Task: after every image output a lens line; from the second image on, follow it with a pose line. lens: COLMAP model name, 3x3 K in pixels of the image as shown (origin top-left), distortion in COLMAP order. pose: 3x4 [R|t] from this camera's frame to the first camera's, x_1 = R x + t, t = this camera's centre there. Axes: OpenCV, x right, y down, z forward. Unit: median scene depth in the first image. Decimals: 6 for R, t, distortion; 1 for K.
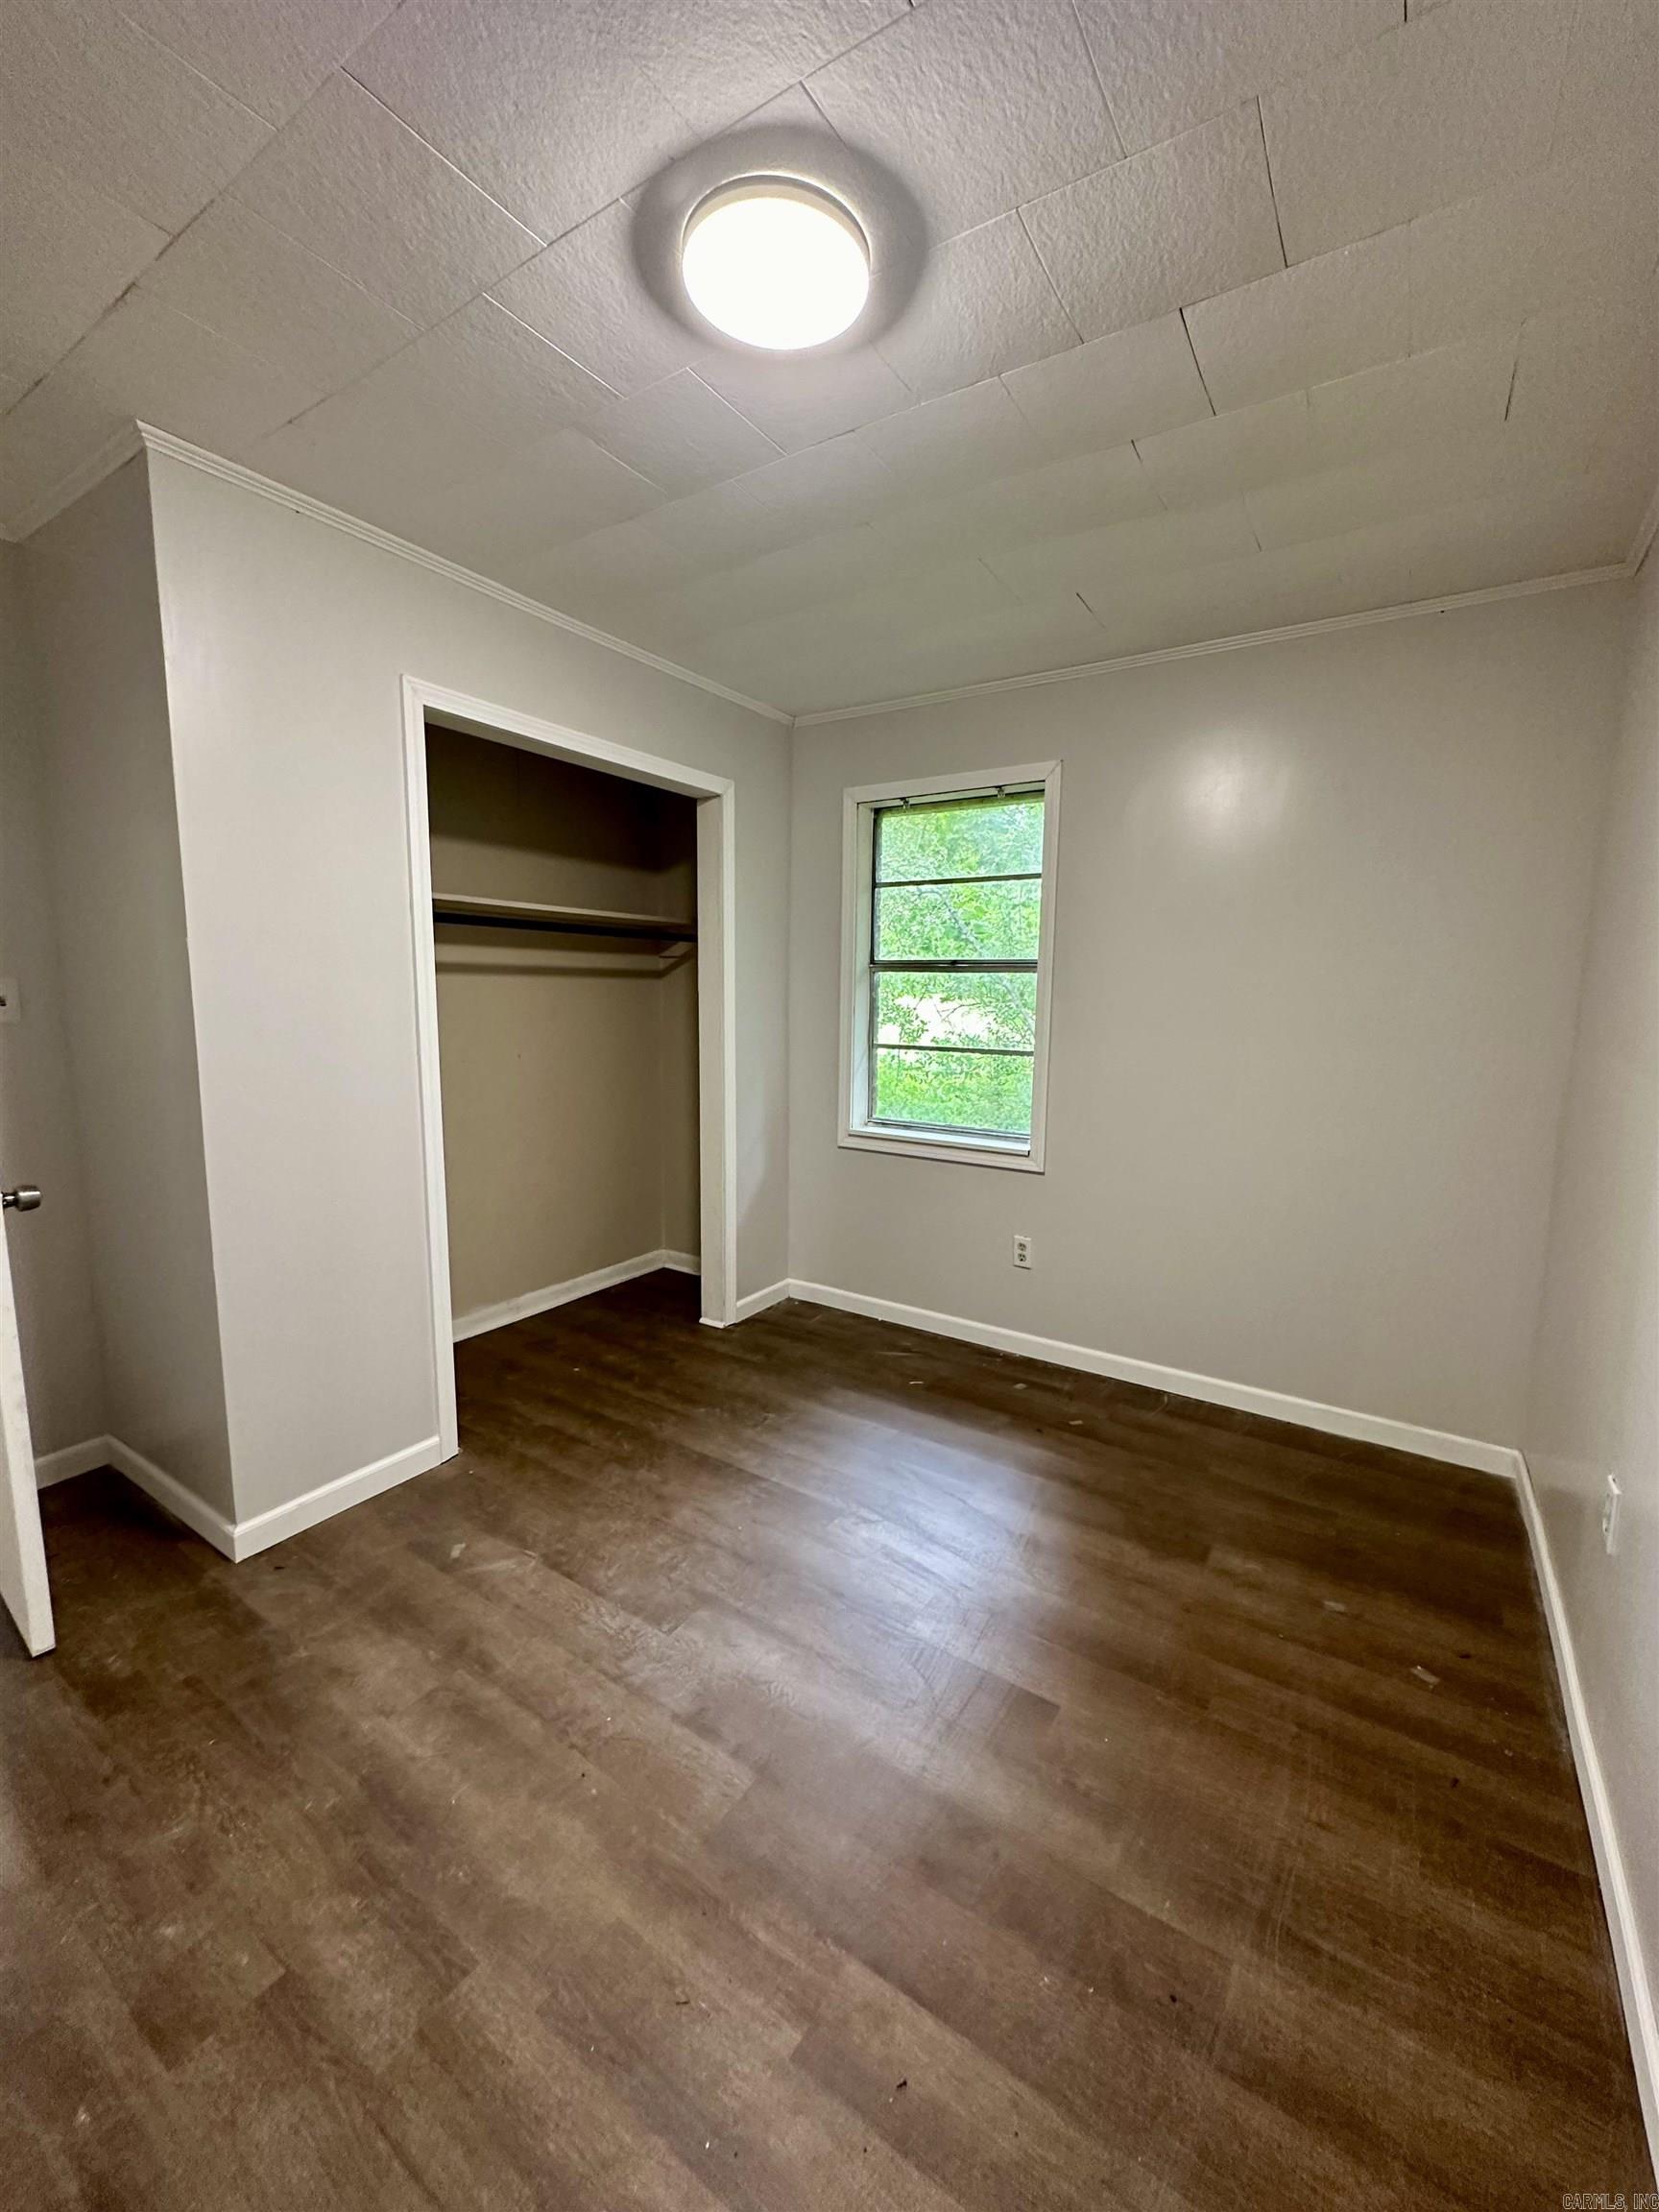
lens RADIAL K [[883.3, 0, 827.2], [0, 883.3, 1105.0], [0, 0, 1]] dist [-0.005219, 0.000686]
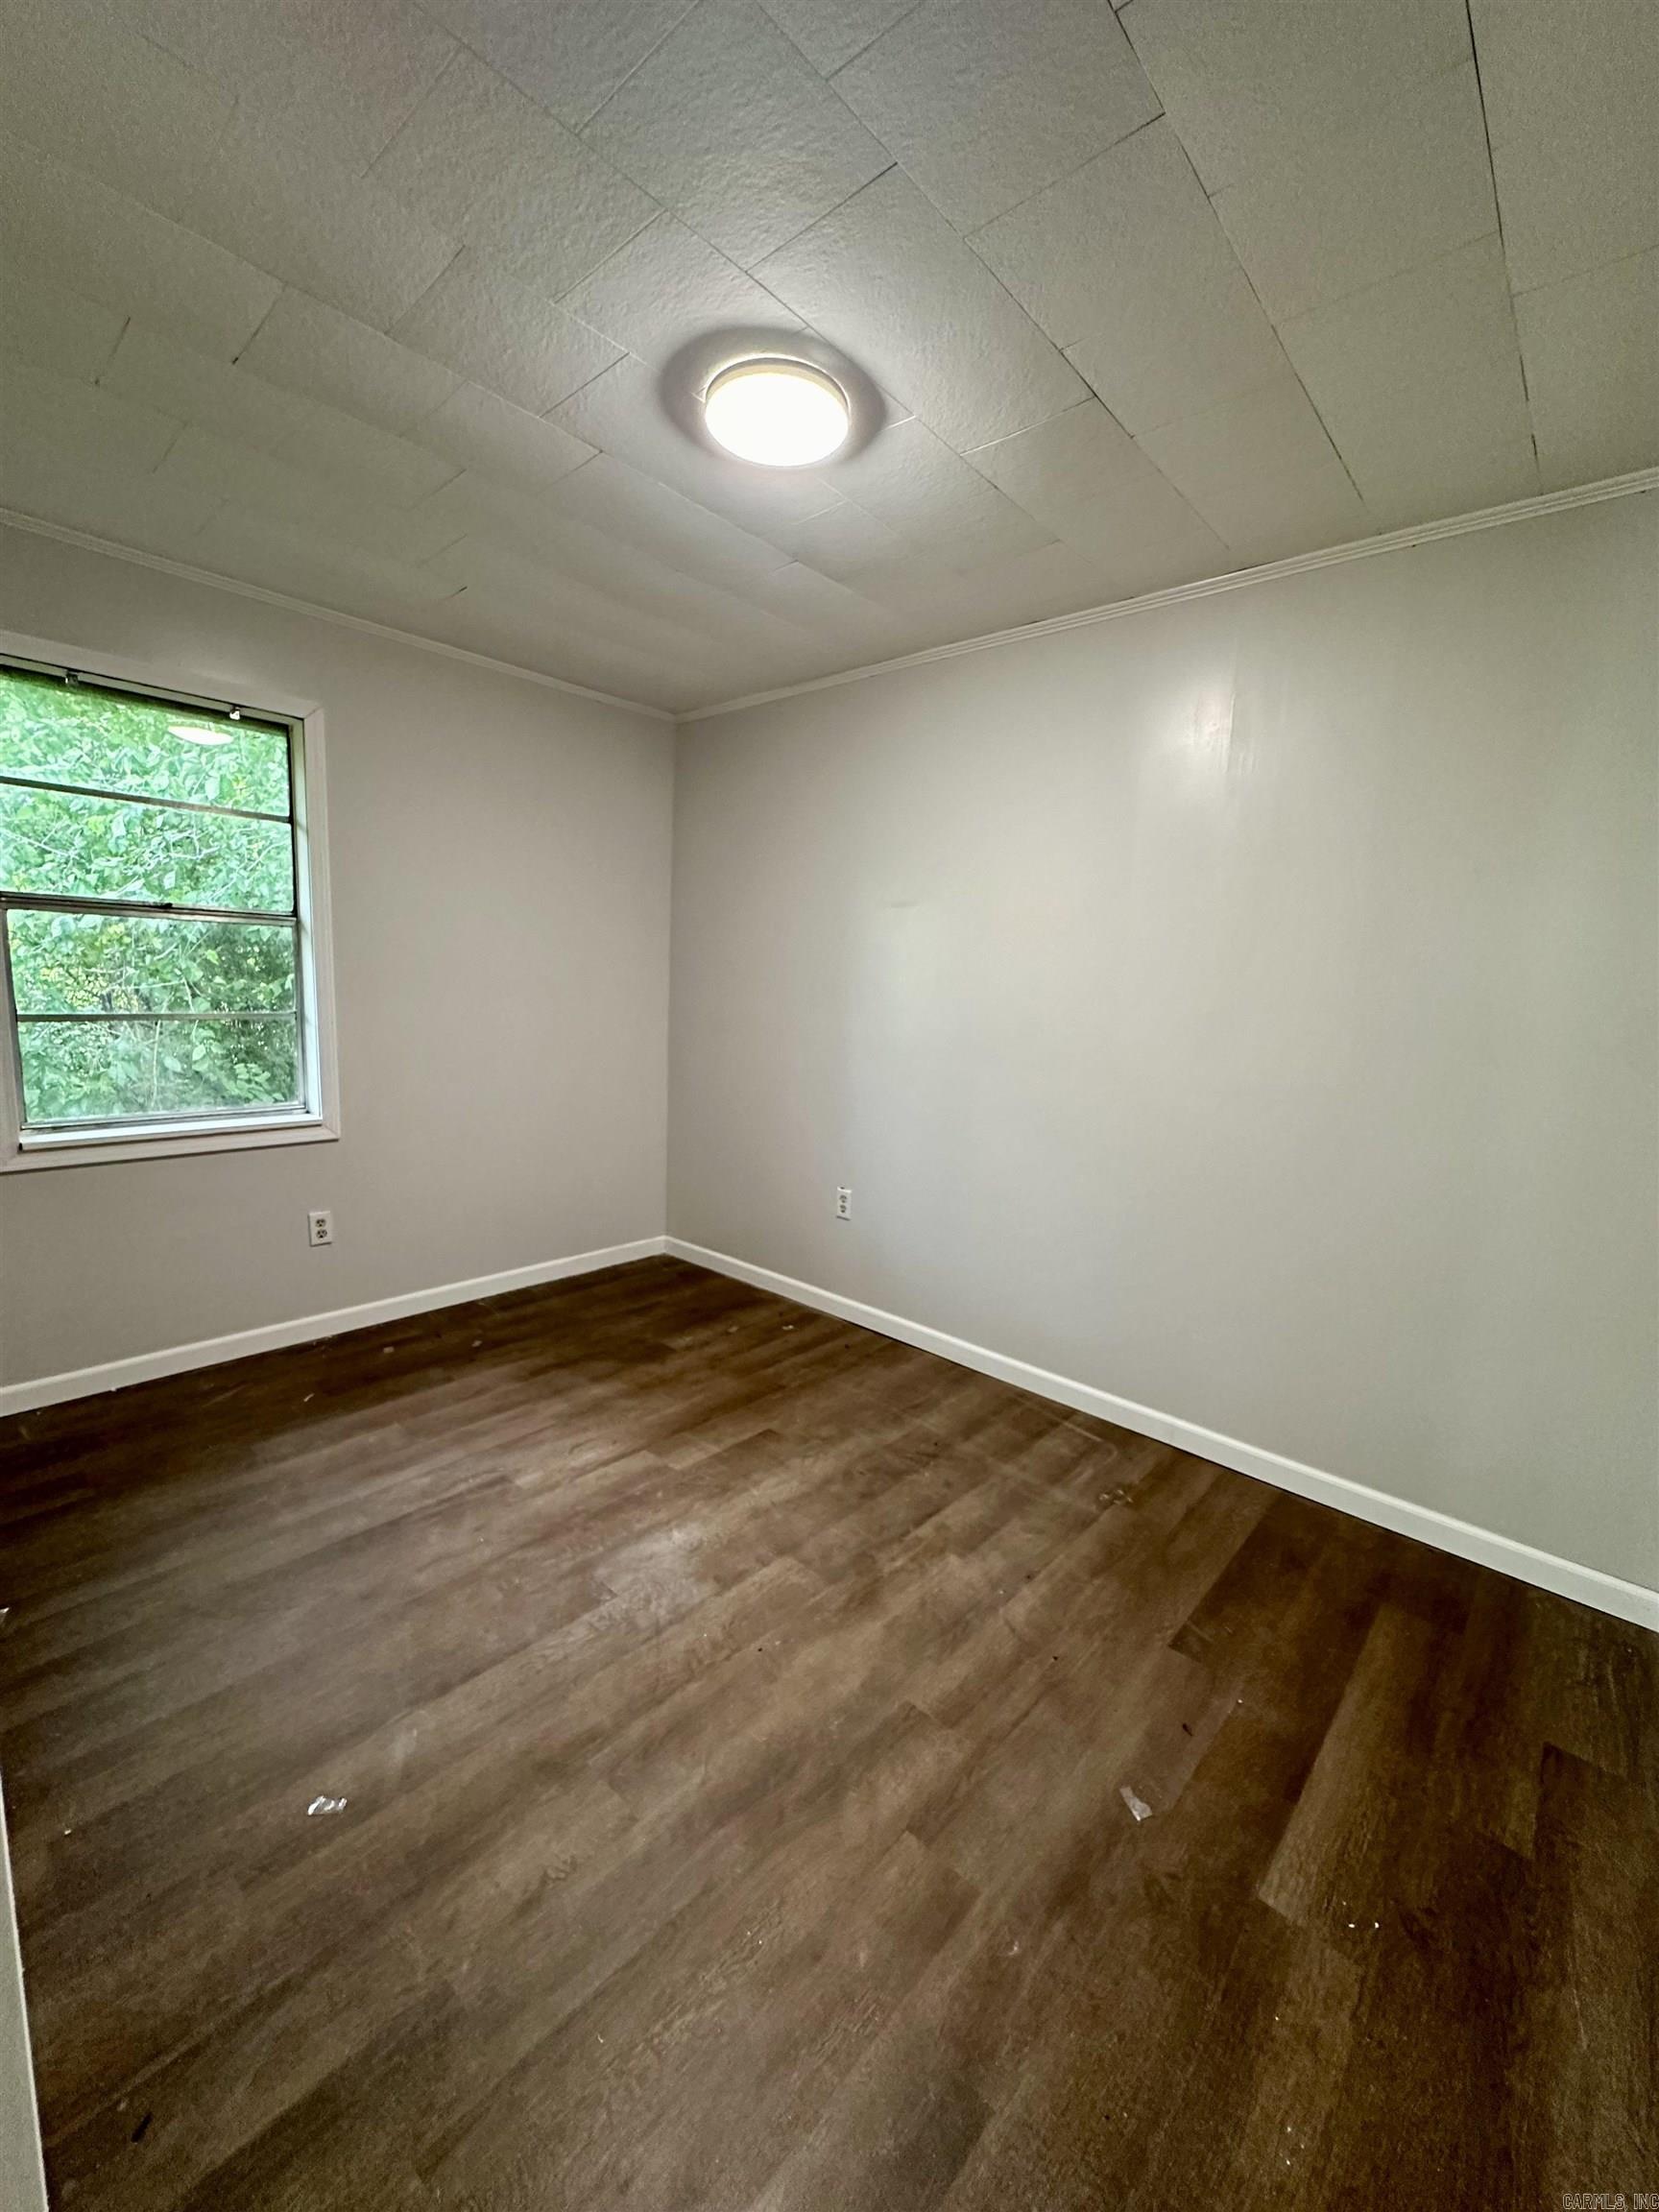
lens RADIAL K [[883.3, 0, 827.2], [0, 883.3, 1105.0], [0, 0, 1]] dist [-0.005219, 0.000686]
pose [[0.150491, -0.152723, 0.976744, -1.036764], [0.088685, 0.986098, 0.140521, -0.080945], [-0.984626, 0.065475, 0.161943, 0.546568]]
